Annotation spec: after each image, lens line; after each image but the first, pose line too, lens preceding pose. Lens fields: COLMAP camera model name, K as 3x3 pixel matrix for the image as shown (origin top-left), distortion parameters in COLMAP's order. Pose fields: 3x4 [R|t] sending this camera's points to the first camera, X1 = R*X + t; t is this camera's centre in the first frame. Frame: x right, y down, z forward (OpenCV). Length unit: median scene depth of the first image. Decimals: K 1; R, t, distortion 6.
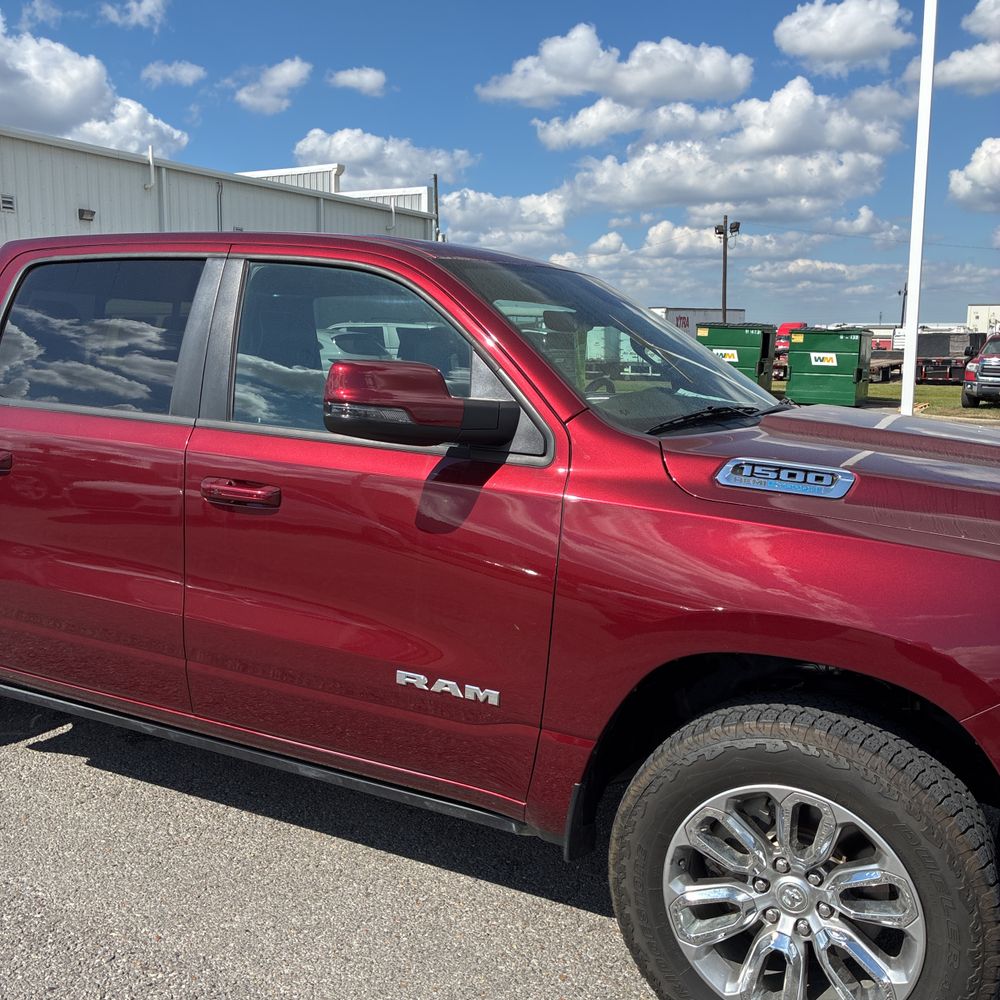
lens RADIAL K [[1008.5, 0, 504.5], [0, 1008.5, 491.9], [0, 0, 1]] dist [0.013977, 0.000000]
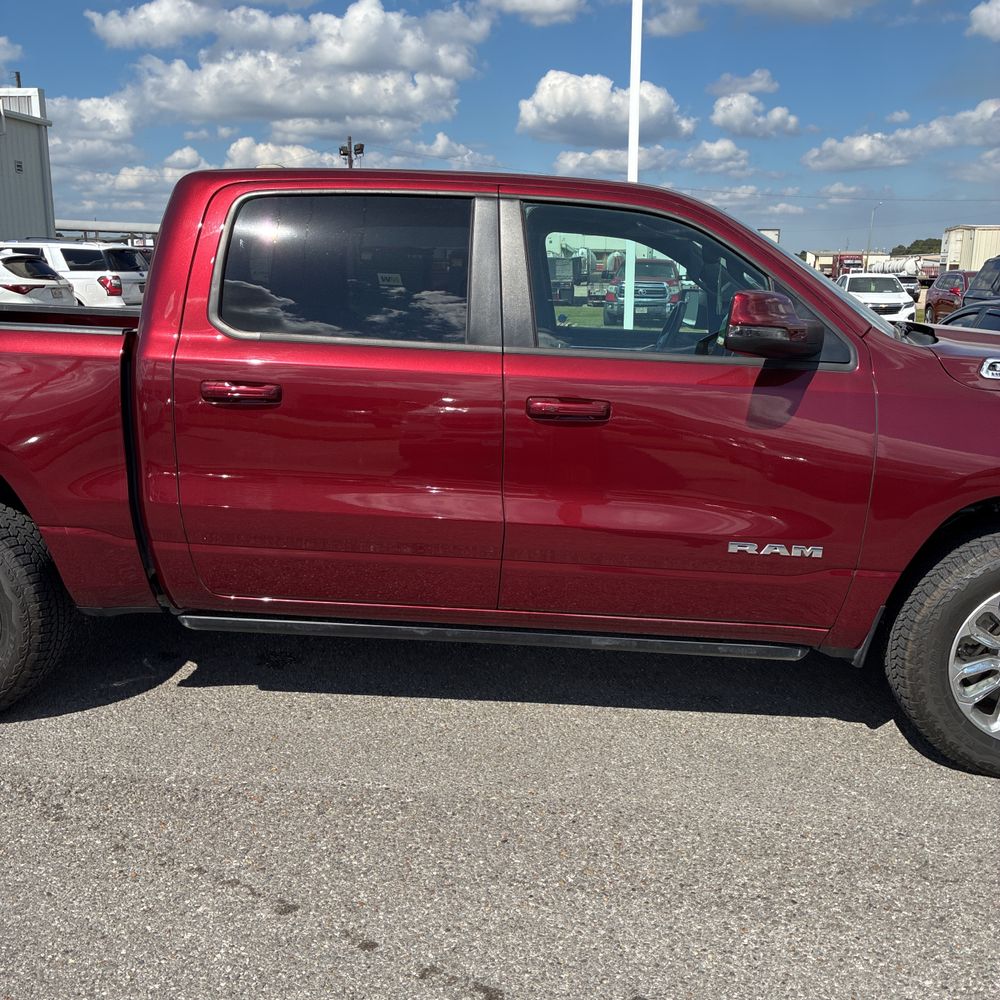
lens RADIAL K [[1008.5, 0, 502.8], [0, 1008.5, 502.2], [0, 0, 1]] dist [0.013977, 0.000000]
pose [[0.925478, -0.086683, 0.368749, -0.701383], [0.055614, 0.994009, 0.094087, -0.004764], [-0.374696, -0.066568, 0.924755, -0.042463]]
